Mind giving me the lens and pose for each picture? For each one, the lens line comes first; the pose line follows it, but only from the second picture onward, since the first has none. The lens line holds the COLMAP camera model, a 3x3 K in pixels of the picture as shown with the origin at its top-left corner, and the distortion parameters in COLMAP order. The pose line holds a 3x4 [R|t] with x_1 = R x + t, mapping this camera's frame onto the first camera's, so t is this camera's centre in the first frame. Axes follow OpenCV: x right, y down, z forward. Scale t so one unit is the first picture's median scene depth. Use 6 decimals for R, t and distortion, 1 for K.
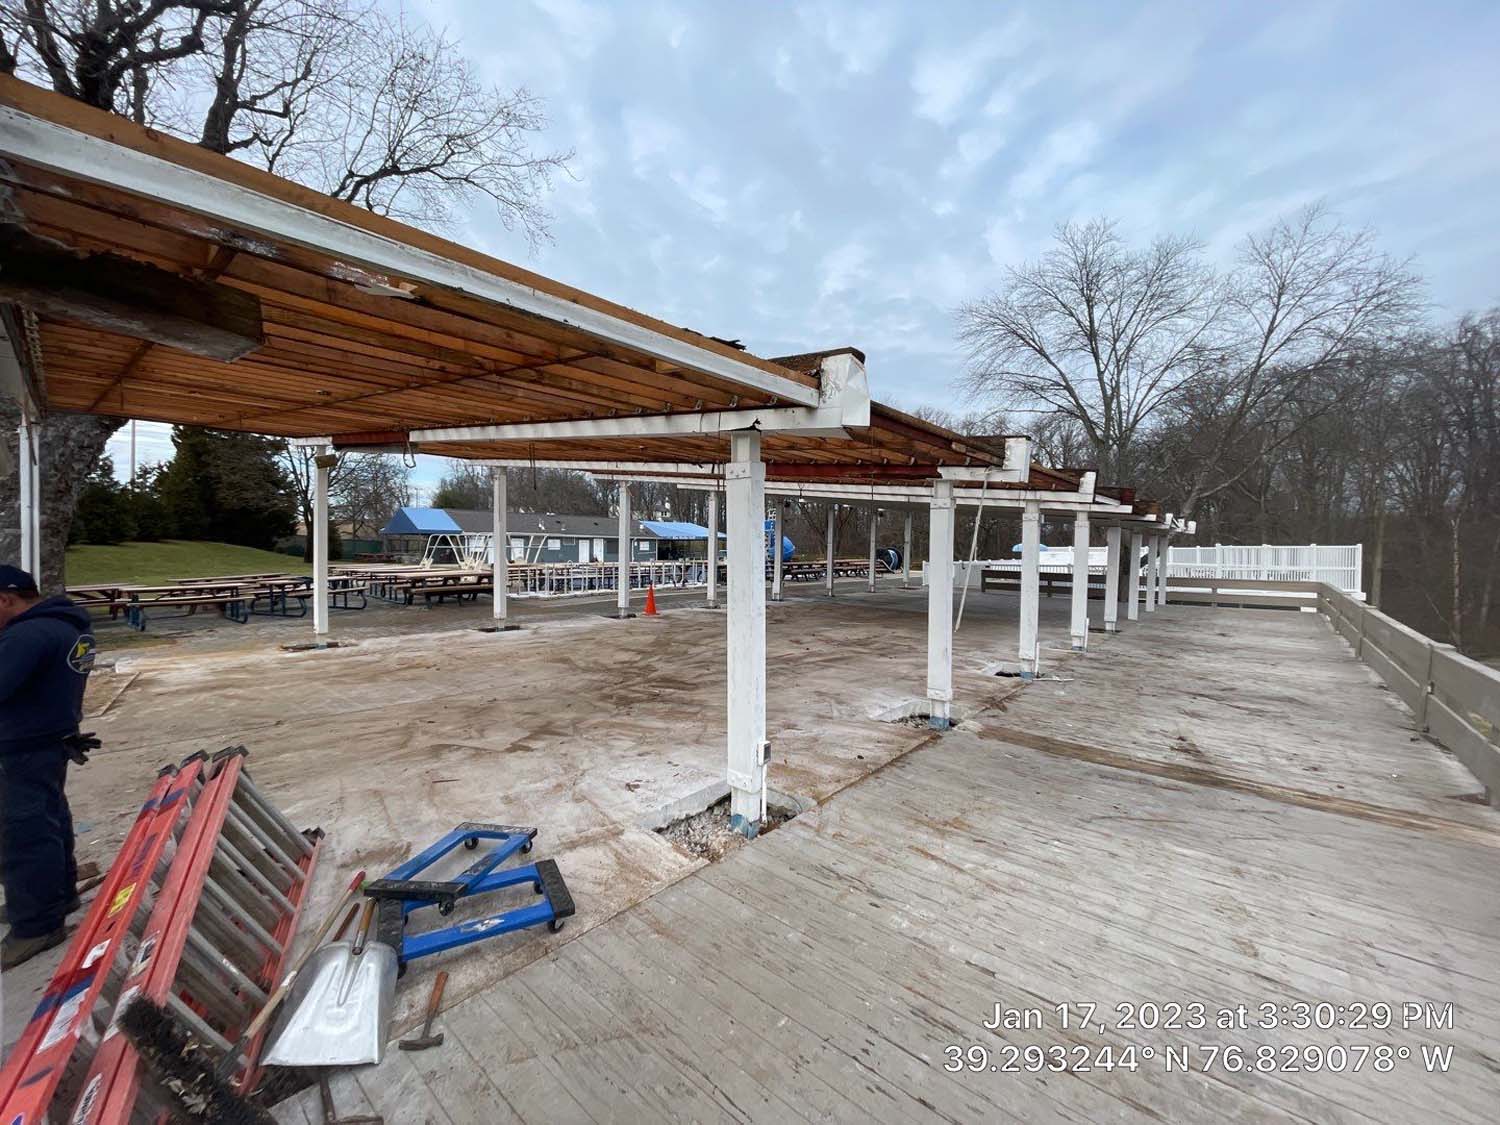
lens RADIAL K [[599.5, 0, 750.1], [0, 599.5, 562.5], [0, 0, 1]] dist [-0.000115, -0.000359]
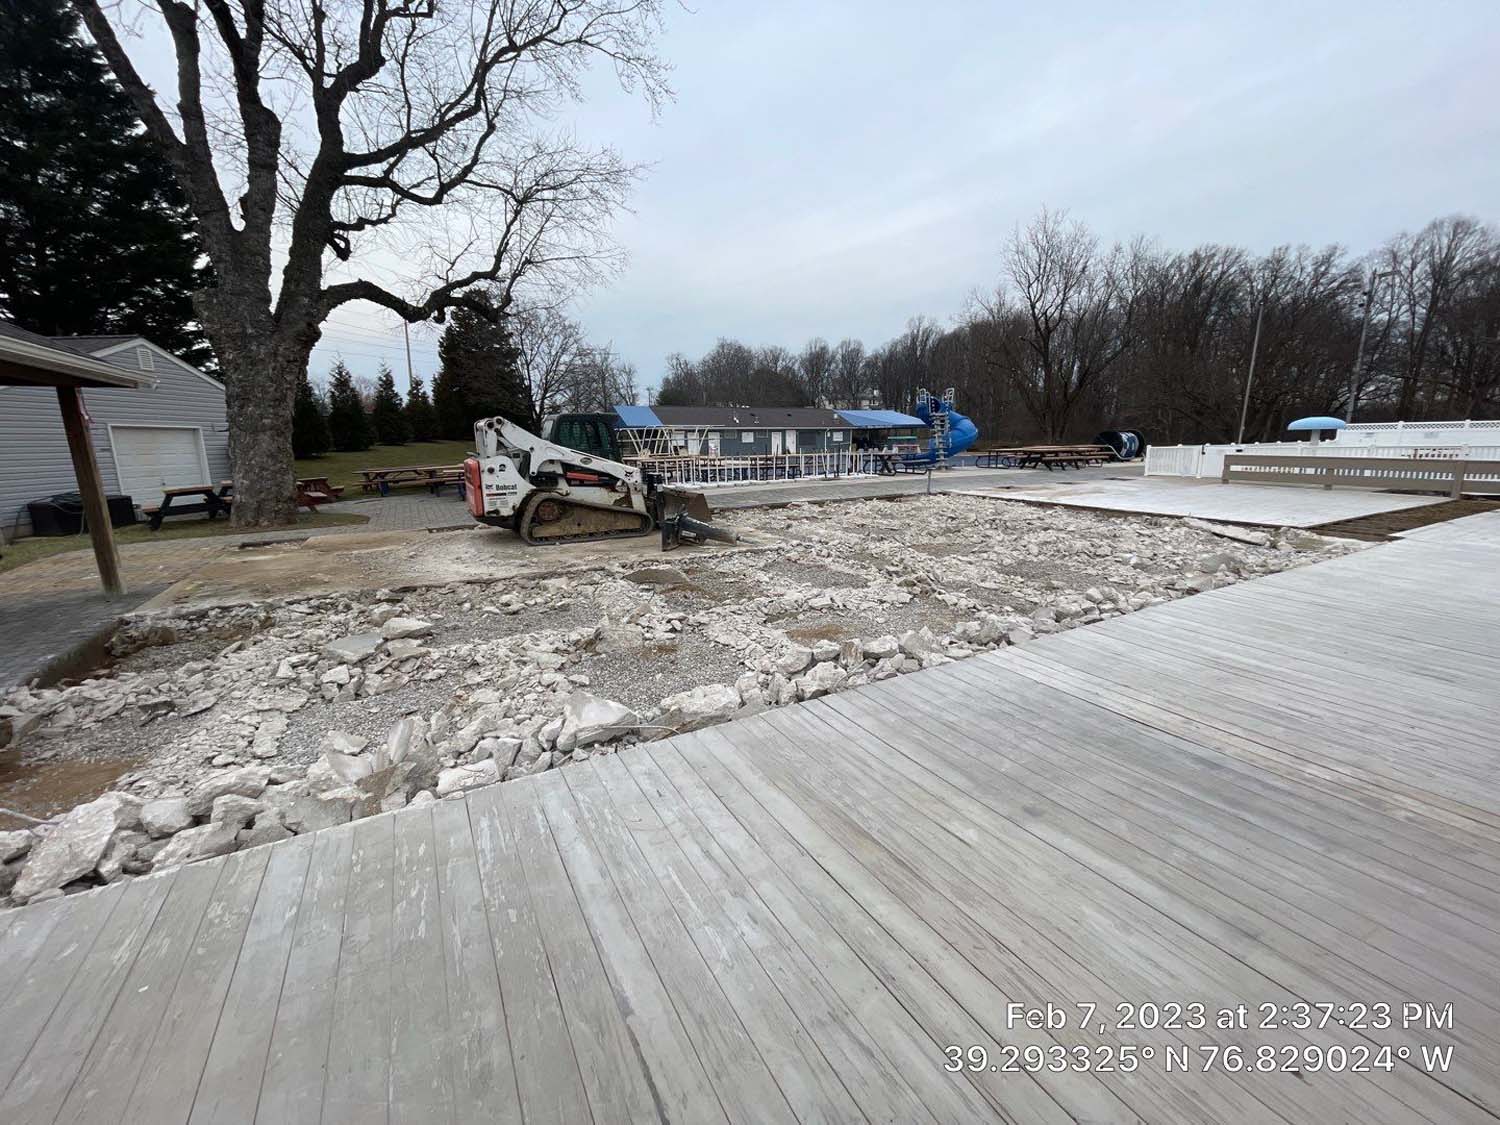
lens RADIAL K [[601.3, 0, 755.0], [0, 601.3, 558.5], [0, 0, 1]] dist [0.001641, 0.000084]
pose [[0.941291, 0.042701, -0.334885, 0.109606], [0.015018, 0.985690, 0.167895, 0.006189], [0.337262, -0.163068, 0.927180, 0.065133]]
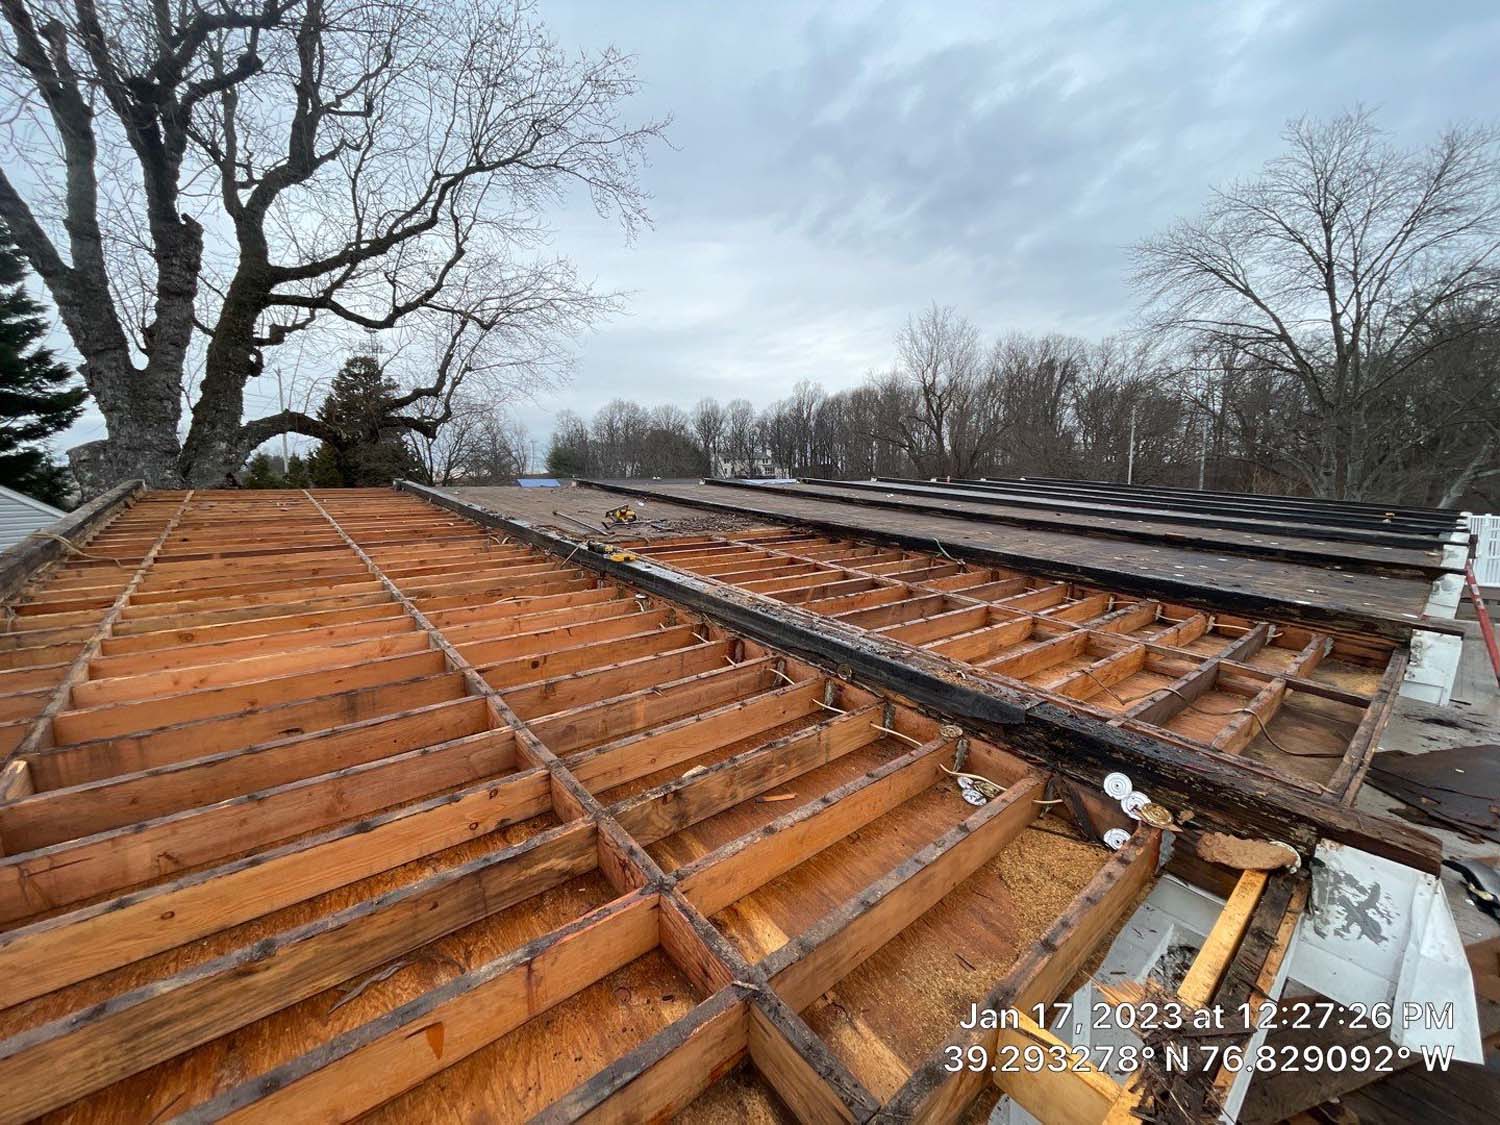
lens RADIAL K [[599.5, 0, 750.1], [0, 599.5, 562.5], [0, 0, 1]] dist [-0.000115, -0.000359]
pose [[0.985842, -0.007334, -0.167516, -0.038701], [0.023875, 0.995004, 0.096940, -0.109885], [0.165968, -0.099567, 0.981092, 0.100396]]
